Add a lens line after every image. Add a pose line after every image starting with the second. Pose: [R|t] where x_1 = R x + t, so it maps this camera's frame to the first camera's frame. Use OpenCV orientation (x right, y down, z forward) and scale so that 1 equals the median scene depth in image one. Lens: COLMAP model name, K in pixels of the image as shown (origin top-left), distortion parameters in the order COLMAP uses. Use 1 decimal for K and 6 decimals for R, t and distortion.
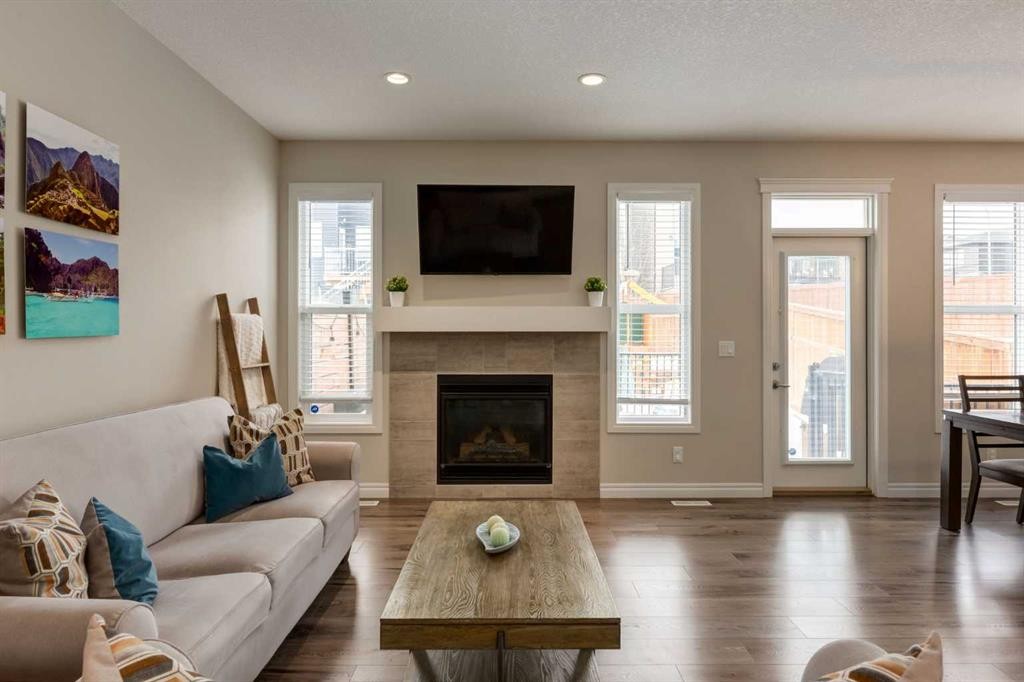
lens RADIAL K [[608.5, 0, 508.2], [0, 608.5, 333.6], [0, 0, 1]] dist [-0.004096, 0.002752]
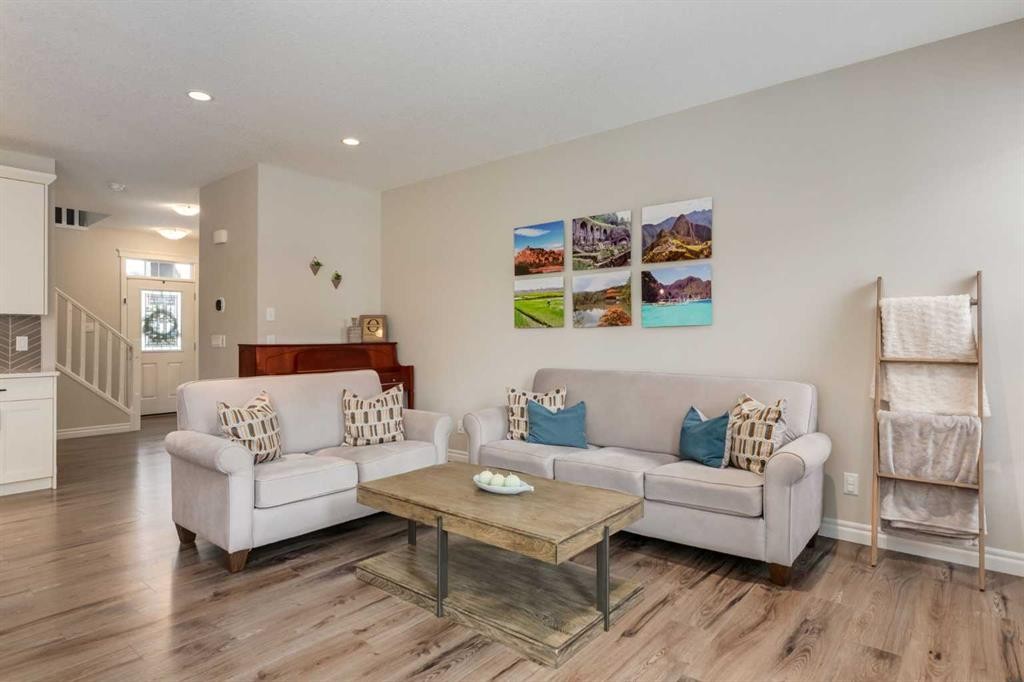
lens RADIAL K [[571.0, 0, 512.8], [0, 571.0, 336.0], [0, 0, 1]] dist [-0.003986, 0.000648]
pose [[-0.637464, -0.004962, -0.770464, 0.800665], [-0.004093, 0.999987, -0.003054, 0.038858], [0.770469, 0.001207, -0.637476, 1.648655]]
